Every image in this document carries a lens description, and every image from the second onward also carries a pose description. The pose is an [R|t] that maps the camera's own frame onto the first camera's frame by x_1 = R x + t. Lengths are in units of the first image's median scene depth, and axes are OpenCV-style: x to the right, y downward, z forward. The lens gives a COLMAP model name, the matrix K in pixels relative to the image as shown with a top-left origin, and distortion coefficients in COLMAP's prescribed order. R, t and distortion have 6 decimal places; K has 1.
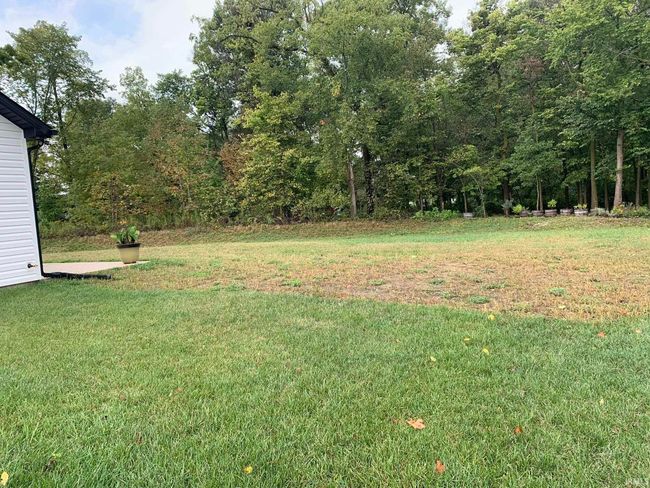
lens RADIAL K [[494.6, 0, 324.6], [0, 494.6, 241.1], [0, 0, 1]] dist [0.028708, -0.040136]
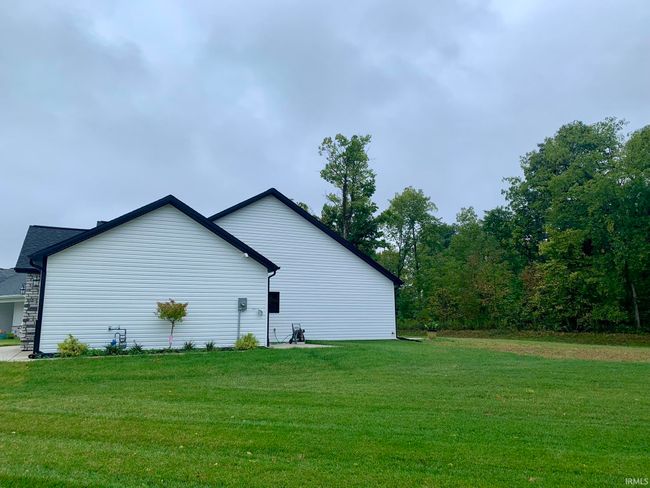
lens RADIAL K [[494.6, 0, 329.0], [0, 494.6, 238.2], [0, 0, 1]] dist [0.028708, -0.040136]
pose [[0.787767, -0.042892, -0.614478, 0.213792], [-0.088916, 0.979206, -0.182342, 0.015954], [0.609522, 0.198280, 0.767573, -0.363400]]
